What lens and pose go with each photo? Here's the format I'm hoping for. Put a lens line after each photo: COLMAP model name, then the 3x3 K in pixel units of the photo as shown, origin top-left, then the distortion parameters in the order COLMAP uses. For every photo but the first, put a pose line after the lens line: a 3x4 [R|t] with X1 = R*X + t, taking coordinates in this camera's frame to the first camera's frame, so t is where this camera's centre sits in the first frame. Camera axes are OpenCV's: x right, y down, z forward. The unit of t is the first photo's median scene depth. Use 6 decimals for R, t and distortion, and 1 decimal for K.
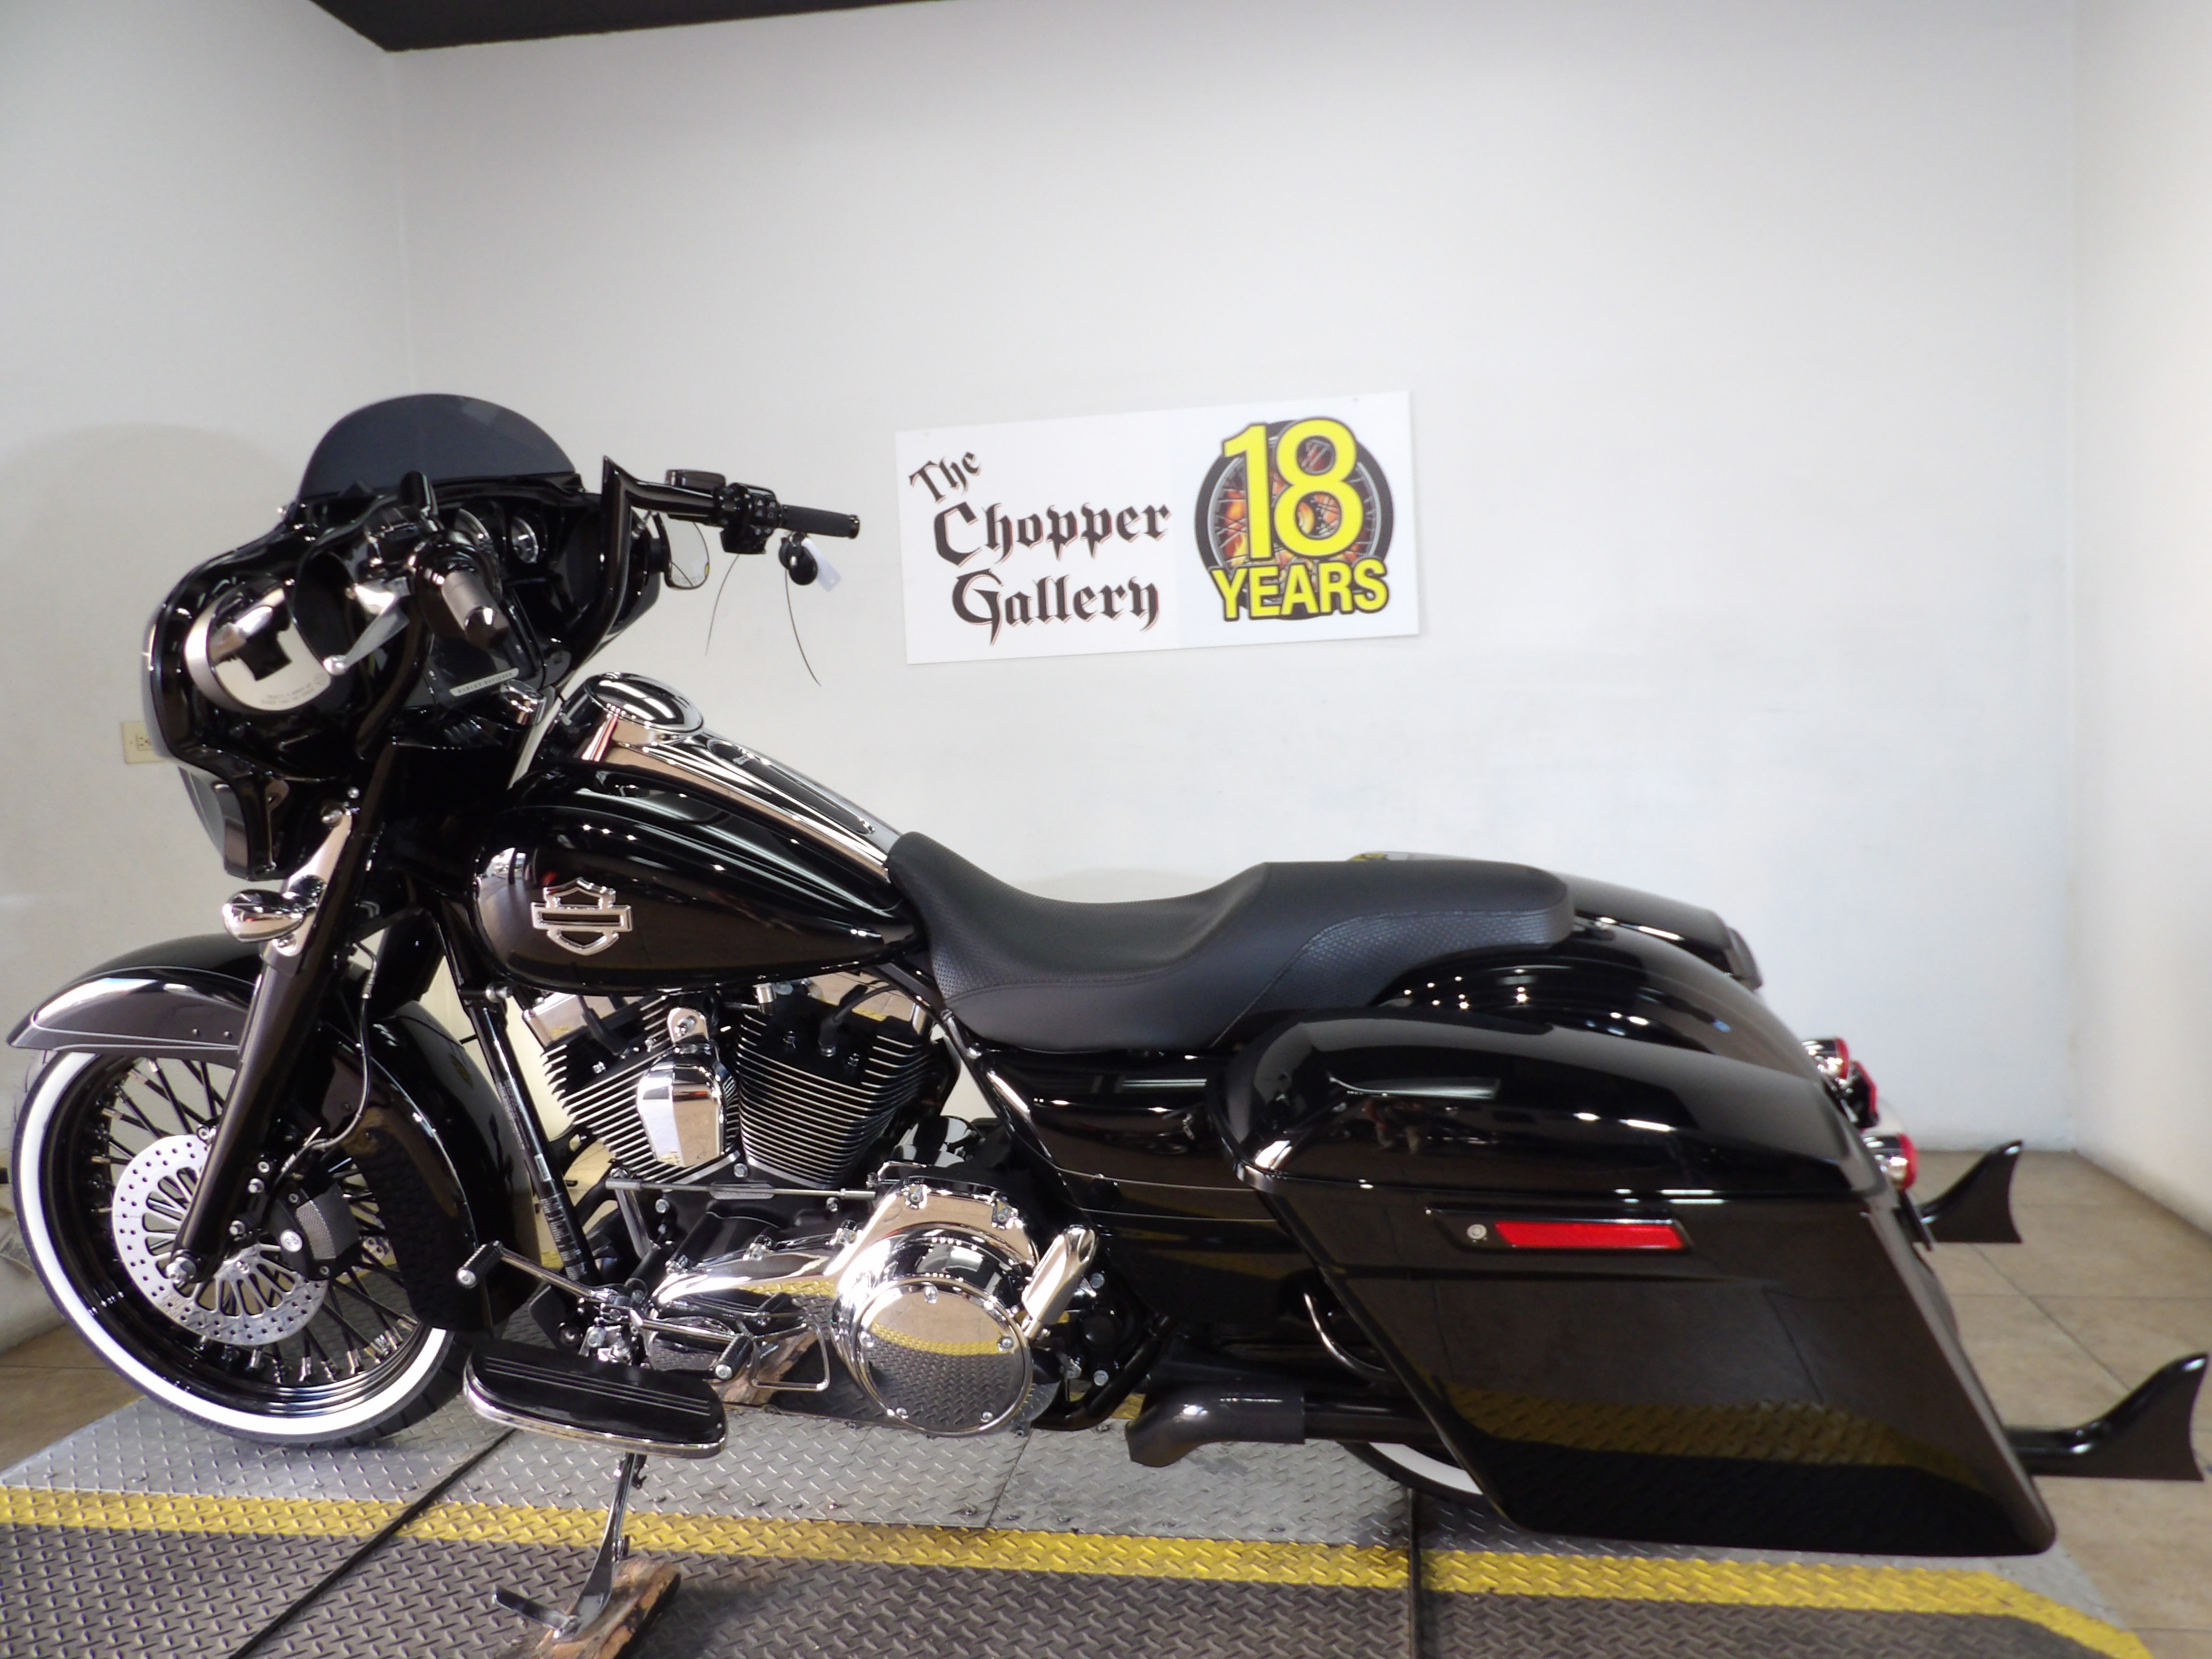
lens RADIAL K [[1581.7, 0, 1142.6], [0, 1581.7, 822.8], [0, 0, 1]] dist [-0.035641, 0.053884]
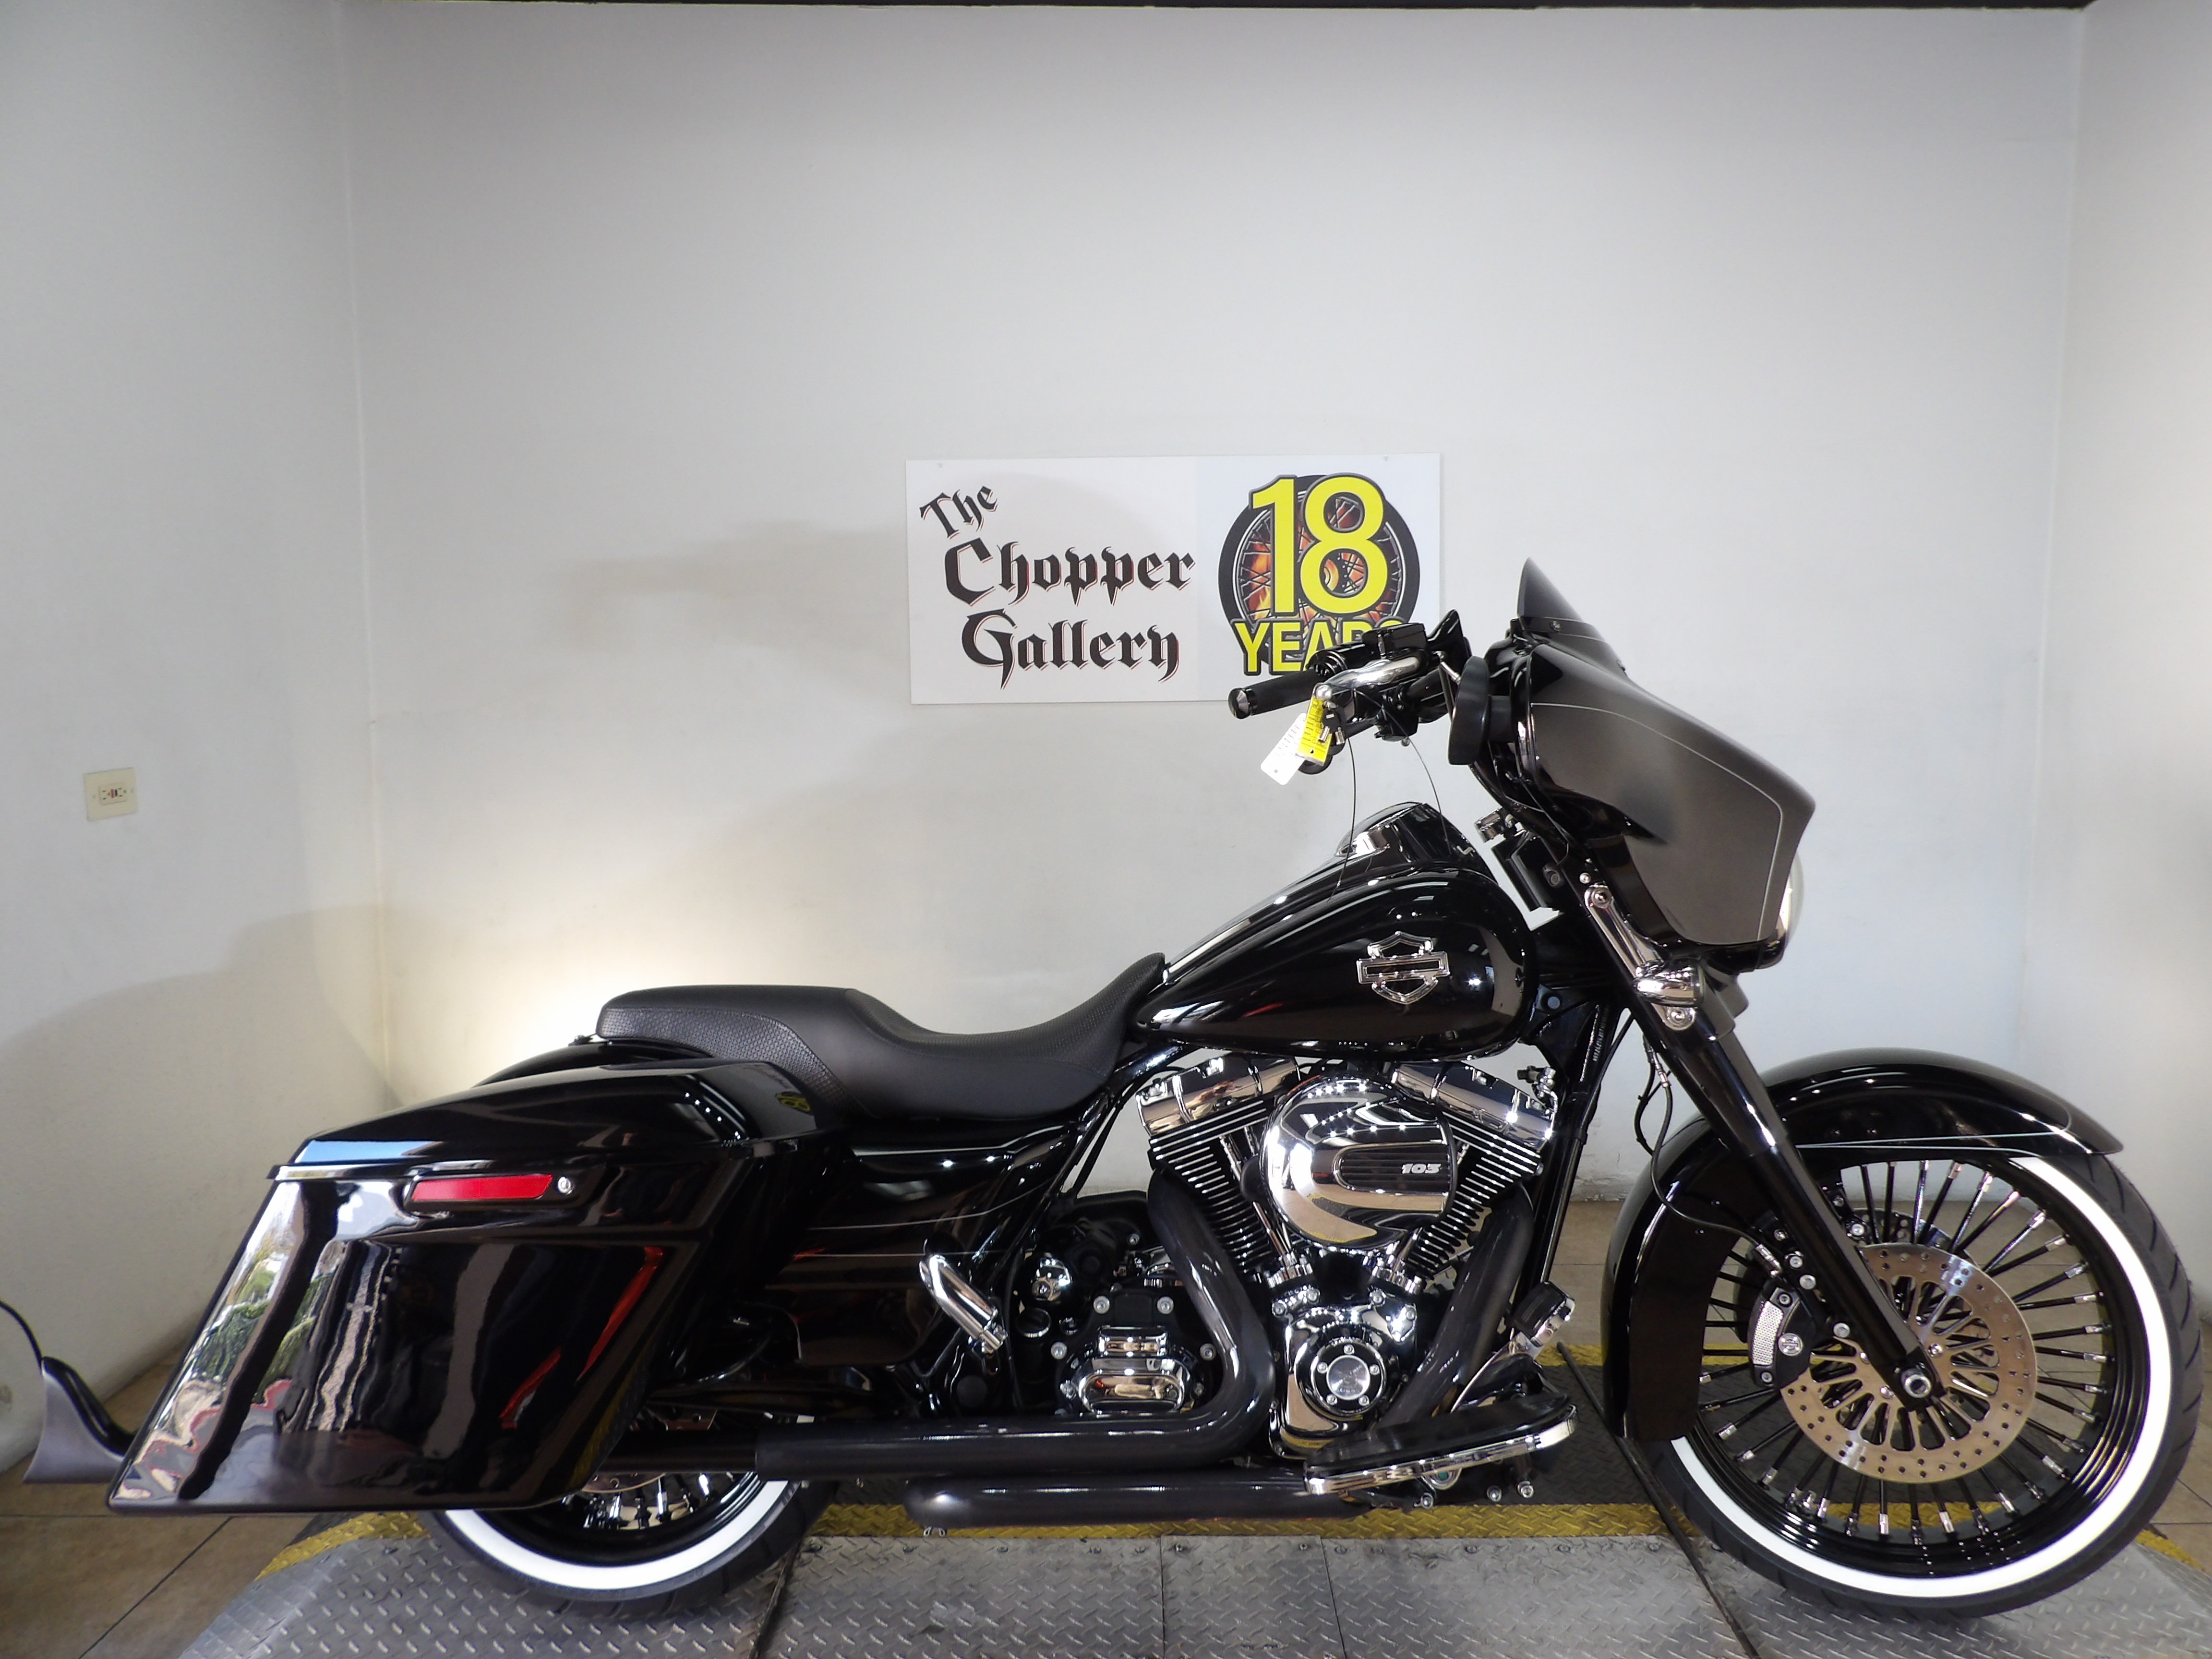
lens RADIAL K [[1581.7, 0, 1135.2], [0, 1581.7, 819.5], [0, 0, 1]] dist [-0.035641, 0.053884]
pose [[0.989214, 0.021819, 0.144846, -0.159010], [-0.027551, 0.998910, 0.037689, -0.073508], [-0.143865, -0.041273, 0.988736, 0.029843]]
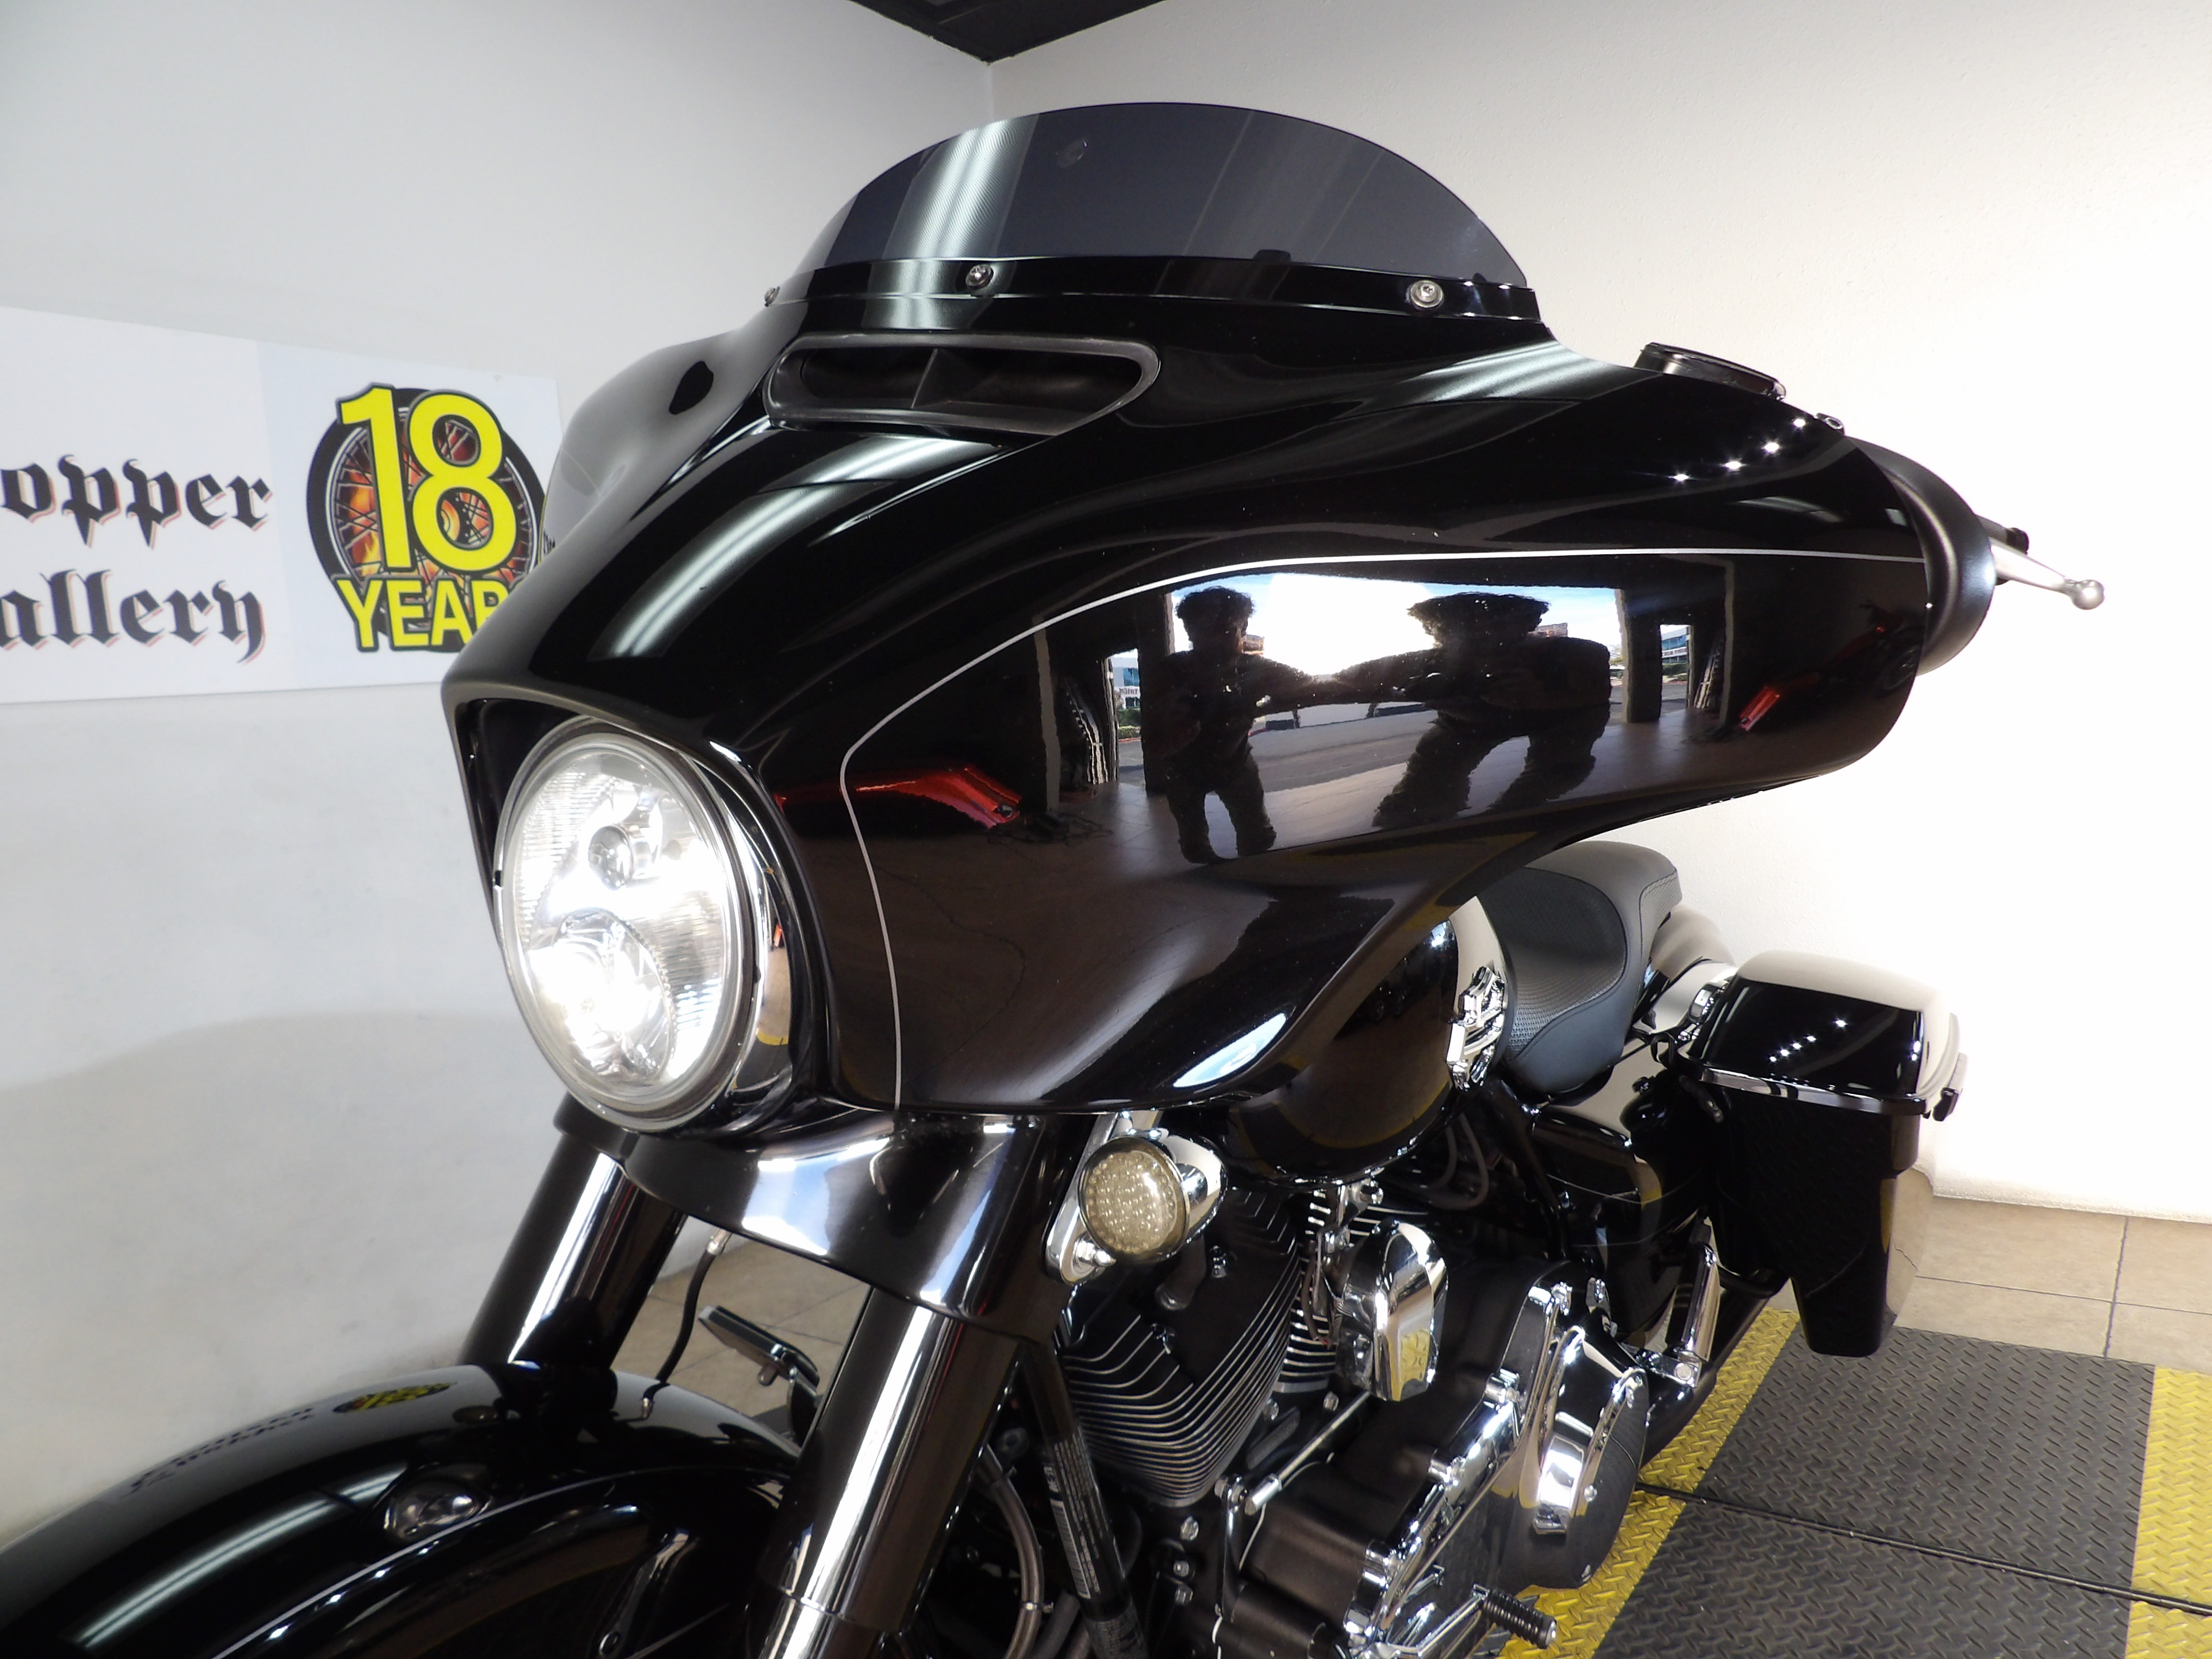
lens RADIAL K [[1581.7, 0, 1146.7], [0, 1581.7, 820.8], [0, 0, 1]] dist [-0.035641, 0.053884]
pose [[0.430074, -0.064369, 0.900496, -0.447988], [0.113711, 0.993373, 0.016700, -0.022582], [-0.895604, 0.095214, 0.434544, 0.379982]]
